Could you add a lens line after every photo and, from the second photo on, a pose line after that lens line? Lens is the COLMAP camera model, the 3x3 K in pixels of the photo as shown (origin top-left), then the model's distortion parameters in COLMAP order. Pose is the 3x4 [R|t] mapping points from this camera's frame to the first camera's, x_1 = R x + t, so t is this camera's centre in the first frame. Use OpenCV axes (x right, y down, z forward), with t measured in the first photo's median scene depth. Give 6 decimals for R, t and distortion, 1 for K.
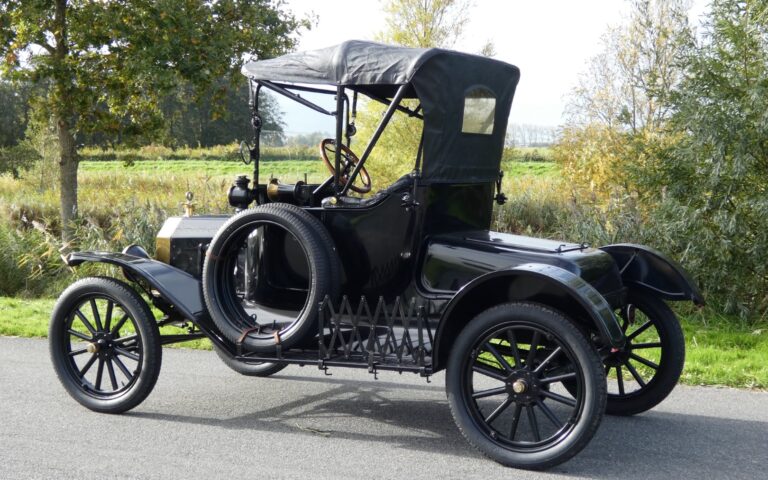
lens RADIAL K [[1123.1, 0, 382.2], [0, 1123.1, 233.7], [0, 0, 1]] dist [0.065472, 0.000000]
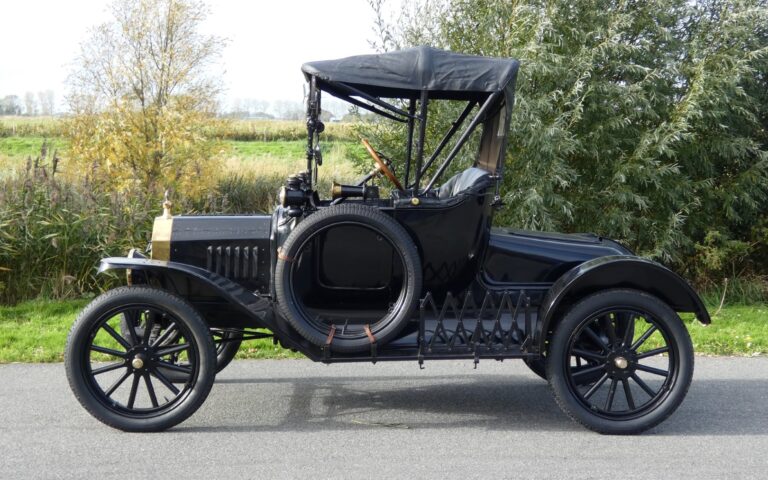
lens RADIAL K [[1123.1, 0, 382.6], [0, 1123.1, 234.1], [0, 0, 1]] dist [0.065472, 0.000000]
pose [[0.879167, -0.036521, 0.475112, -0.564035], [0.022940, 0.999146, 0.034352, -0.035573], [-0.475961, -0.019302, 0.879254, 0.103139]]
